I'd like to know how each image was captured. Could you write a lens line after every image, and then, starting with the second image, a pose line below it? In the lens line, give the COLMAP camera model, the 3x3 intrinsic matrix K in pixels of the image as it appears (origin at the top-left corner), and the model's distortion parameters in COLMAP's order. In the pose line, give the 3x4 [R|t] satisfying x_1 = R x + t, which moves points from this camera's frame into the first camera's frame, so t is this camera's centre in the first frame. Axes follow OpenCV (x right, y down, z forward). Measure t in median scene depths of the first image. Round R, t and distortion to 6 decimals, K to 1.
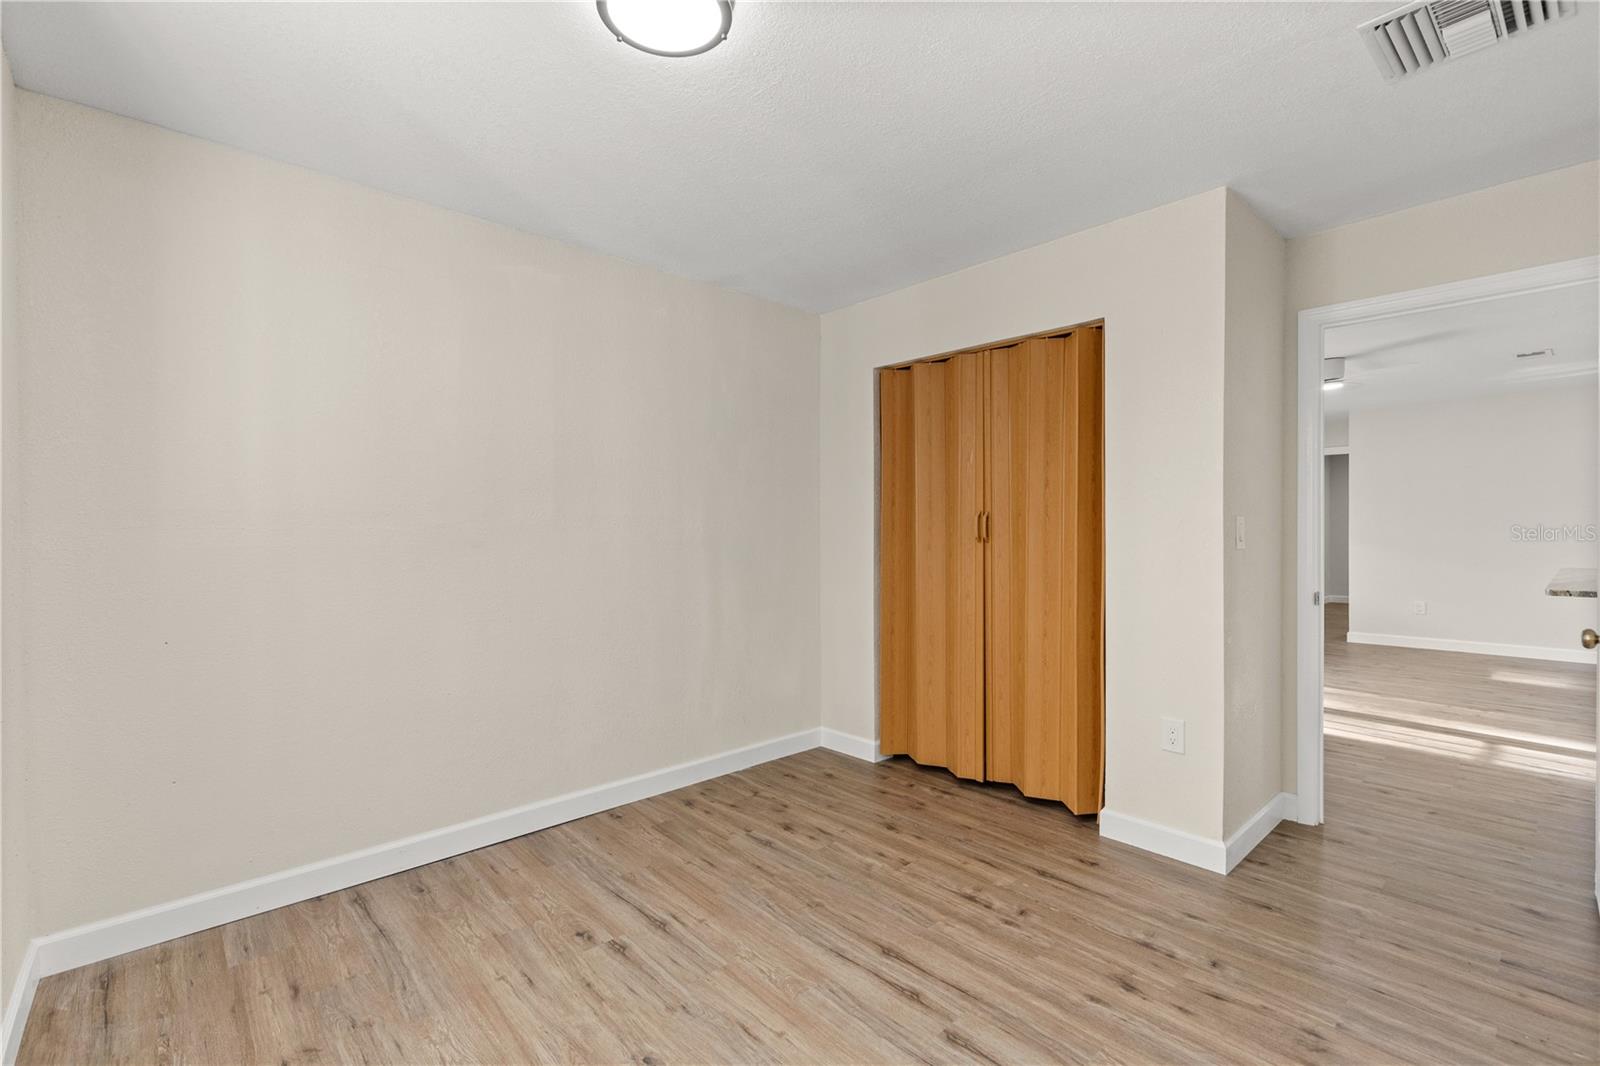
lens RADIAL K [[718.3, 0, 795.4], [0, 718.3, 532.1], [0, 0, 1]] dist [0.008387, -0.002062]
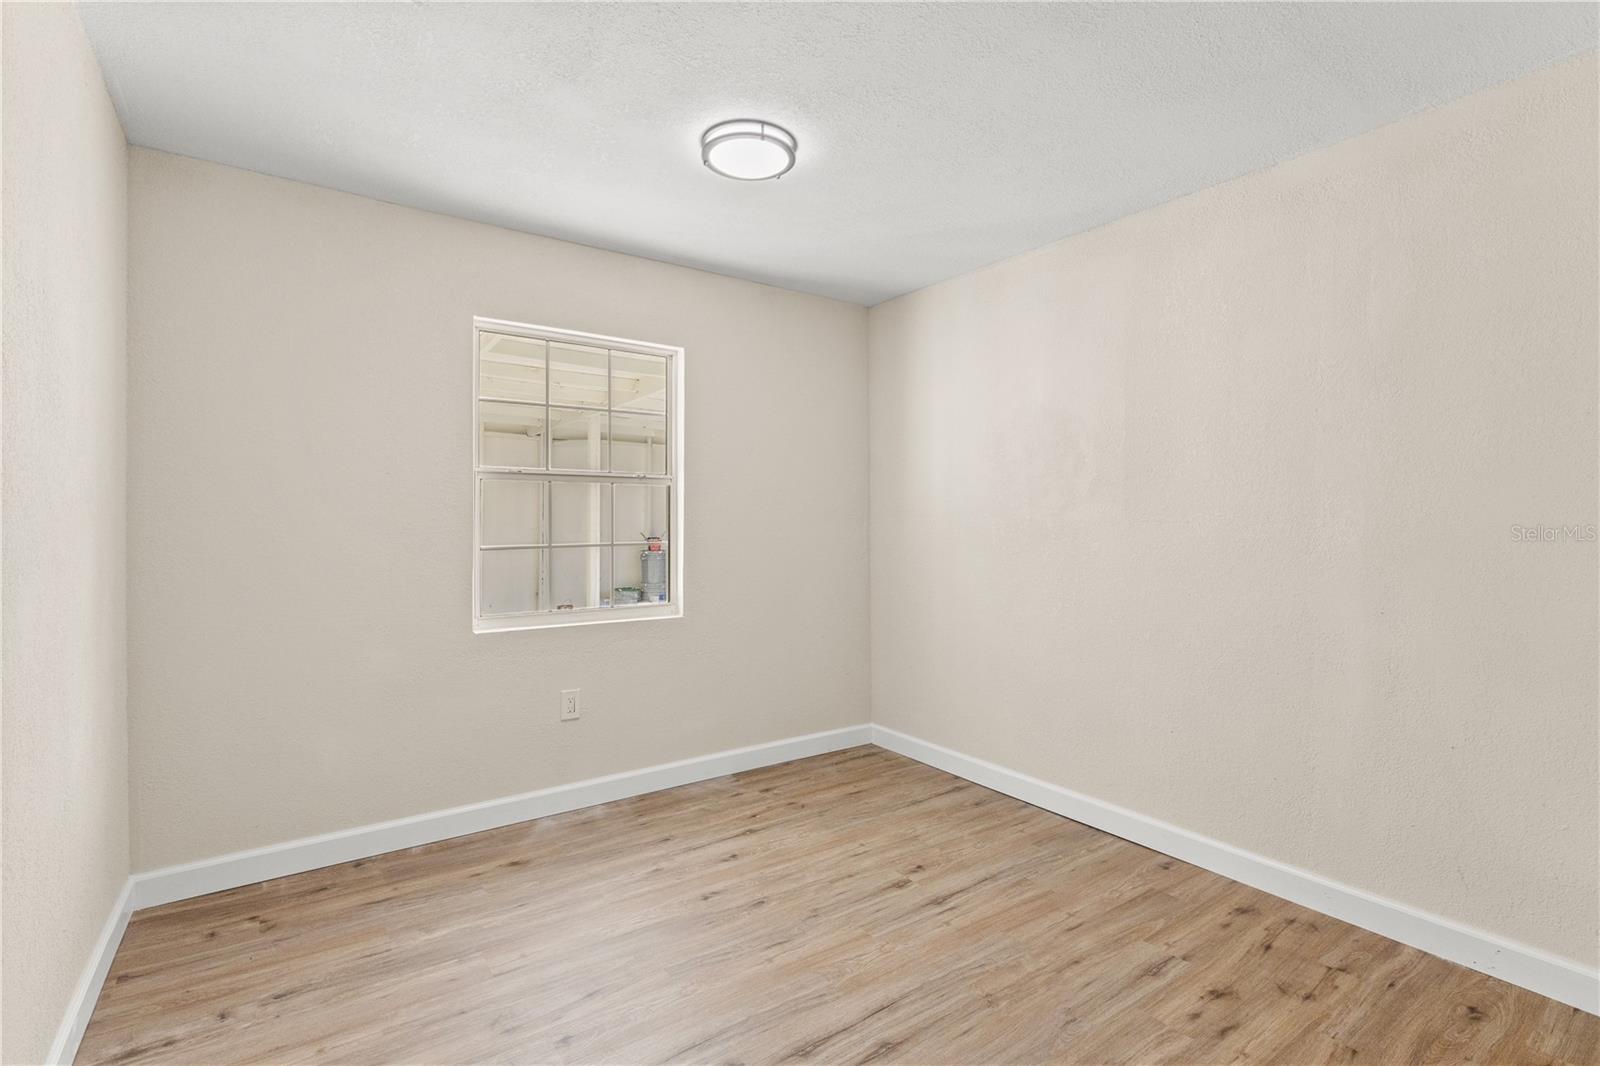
lens RADIAL K [[718.3, 0, 794.2], [0, 718.3, 526.0], [0, 0, 1]] dist [0.008387, -0.002062]
pose [[-0.122372, 0.010156, -0.992432, 0.791345], [-0.006736, 0.999916, 0.011063, -0.010822], [0.992461, 0.008039, -0.122293, 0.830950]]
